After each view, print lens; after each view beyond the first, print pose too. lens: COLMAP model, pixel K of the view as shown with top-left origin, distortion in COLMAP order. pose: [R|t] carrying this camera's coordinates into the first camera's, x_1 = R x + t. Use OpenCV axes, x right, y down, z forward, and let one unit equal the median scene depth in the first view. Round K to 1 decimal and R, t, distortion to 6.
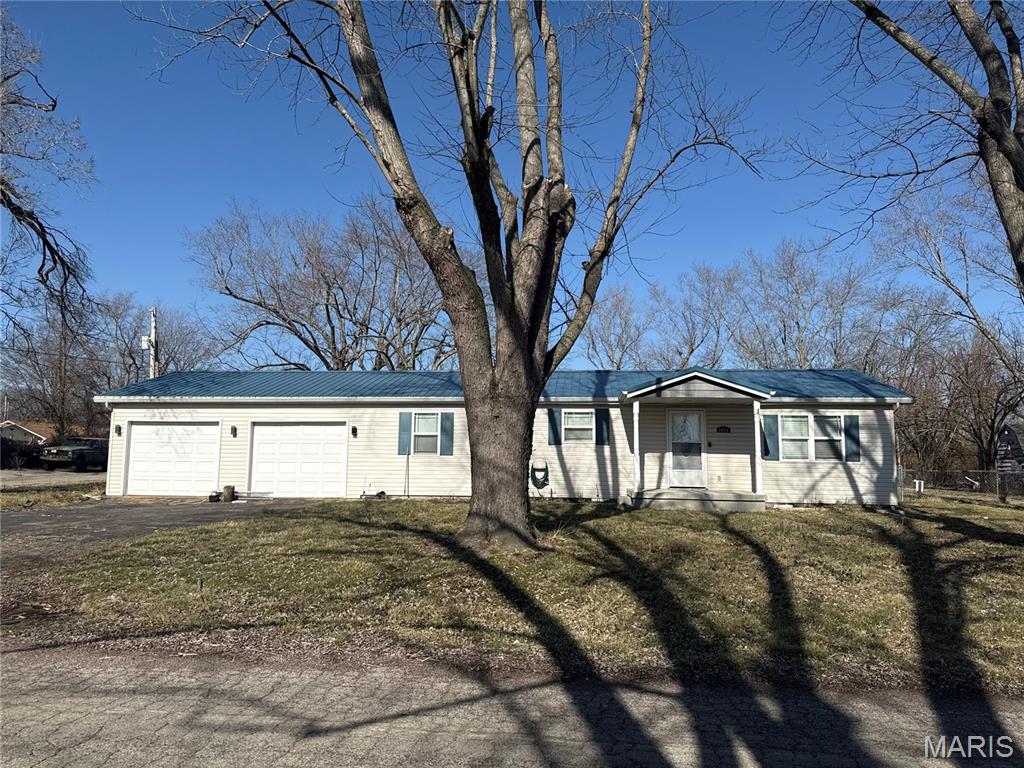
lens RADIAL K [[718.0, 0, 512.0], [0, 718.0, 384.0], [0, 0, 1]] dist [0.036179, -0.000199]
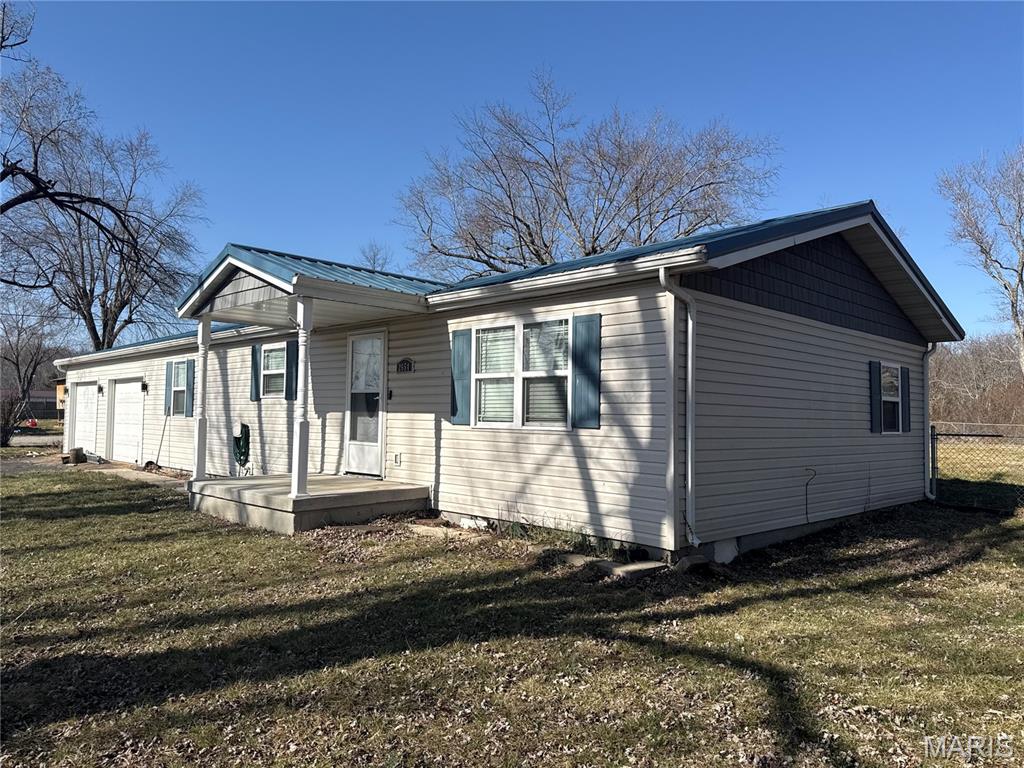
lens RADIAL K [[718.0, 0, 512.0], [0, 718.0, 384.0], [0, 0, 1]] dist [0.036179, -0.000199]
pose [[0.751076, -0.029956, -0.659536, 0.695100], [0.091025, 0.994128, 0.058507, 0.053746], [0.653911, -0.103977, 0.749392, 0.673478]]
